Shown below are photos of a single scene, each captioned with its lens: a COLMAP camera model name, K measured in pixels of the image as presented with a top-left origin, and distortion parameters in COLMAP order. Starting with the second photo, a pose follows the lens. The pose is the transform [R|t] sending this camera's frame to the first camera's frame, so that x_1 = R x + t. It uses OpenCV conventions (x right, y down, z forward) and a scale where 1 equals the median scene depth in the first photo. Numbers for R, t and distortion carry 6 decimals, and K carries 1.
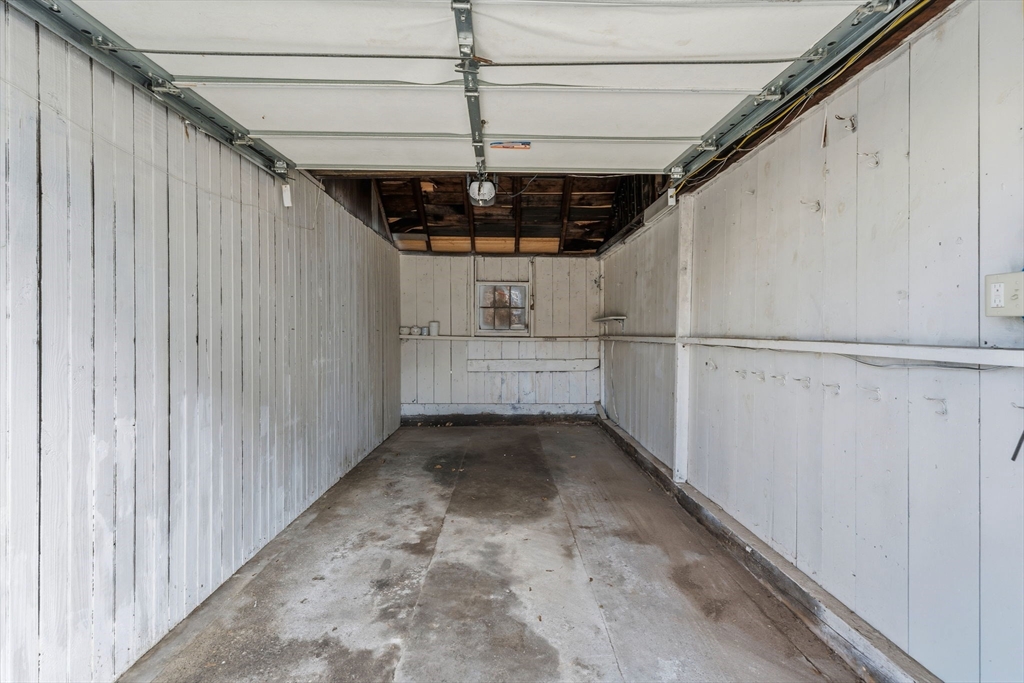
lens RADIAL K [[440.1, 0, 513.3], [0, 440.1, 336.1], [0, 0, 1]] dist [0.000328, -0.000022]
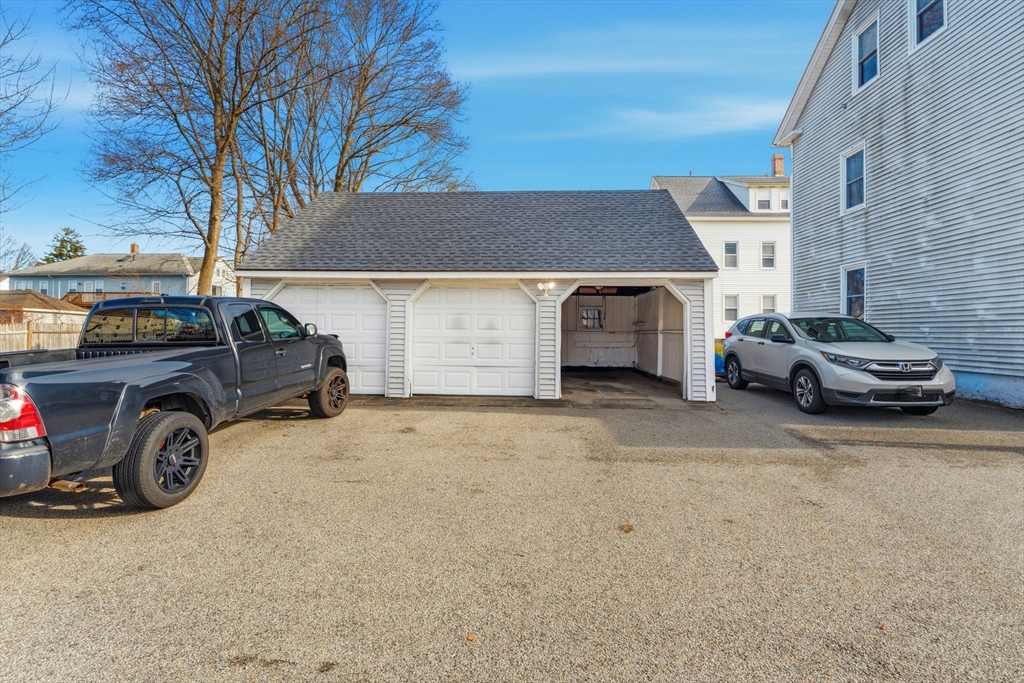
lens RADIAL K [[454.3, 0, 515.7], [0, 454.3, 324.5], [0, 0, 1]] dist [-0.001043, -0.000112]
pose [[0.997292, 0.007842, -0.073121, -0.236211], [-0.009711, 0.999634, -0.025237, 0.028111], [0.072897, 0.025879, 0.997004, -1.327376]]
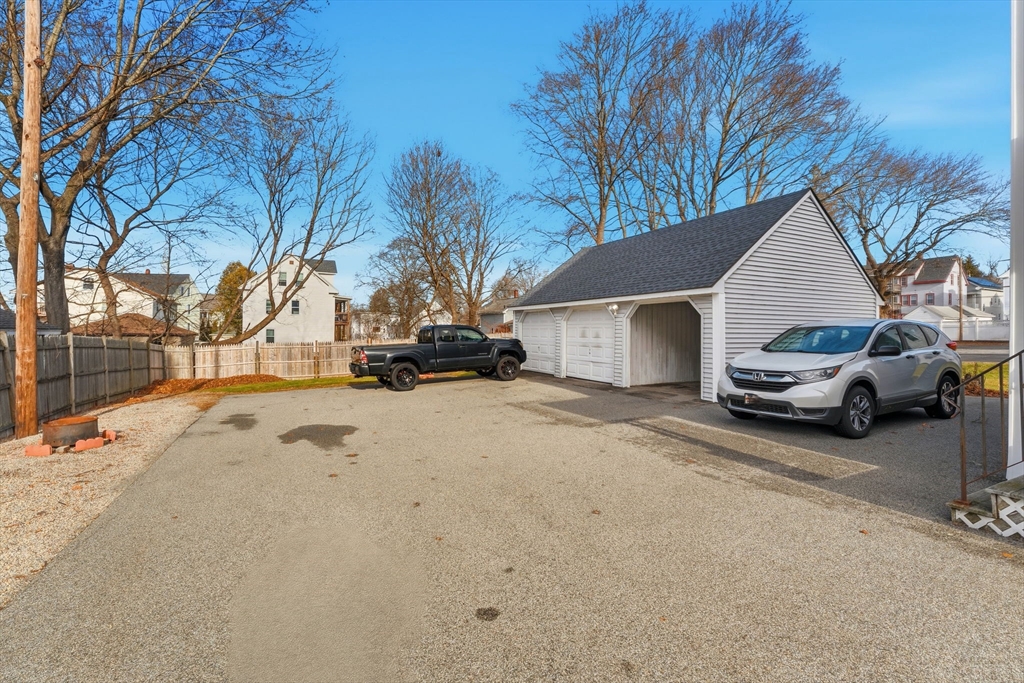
lens RADIAL K [[454.9, 0, 513.1], [0, 454.9, 332.3], [0, 0, 1]] dist [-0.001738, -0.000509]
pose [[0.435274, 0.001554, -0.900296, 1.293091], [-0.012398, 0.999914, -0.004269, -0.001493], [0.900212, 0.013020, 0.435256, -1.205307]]
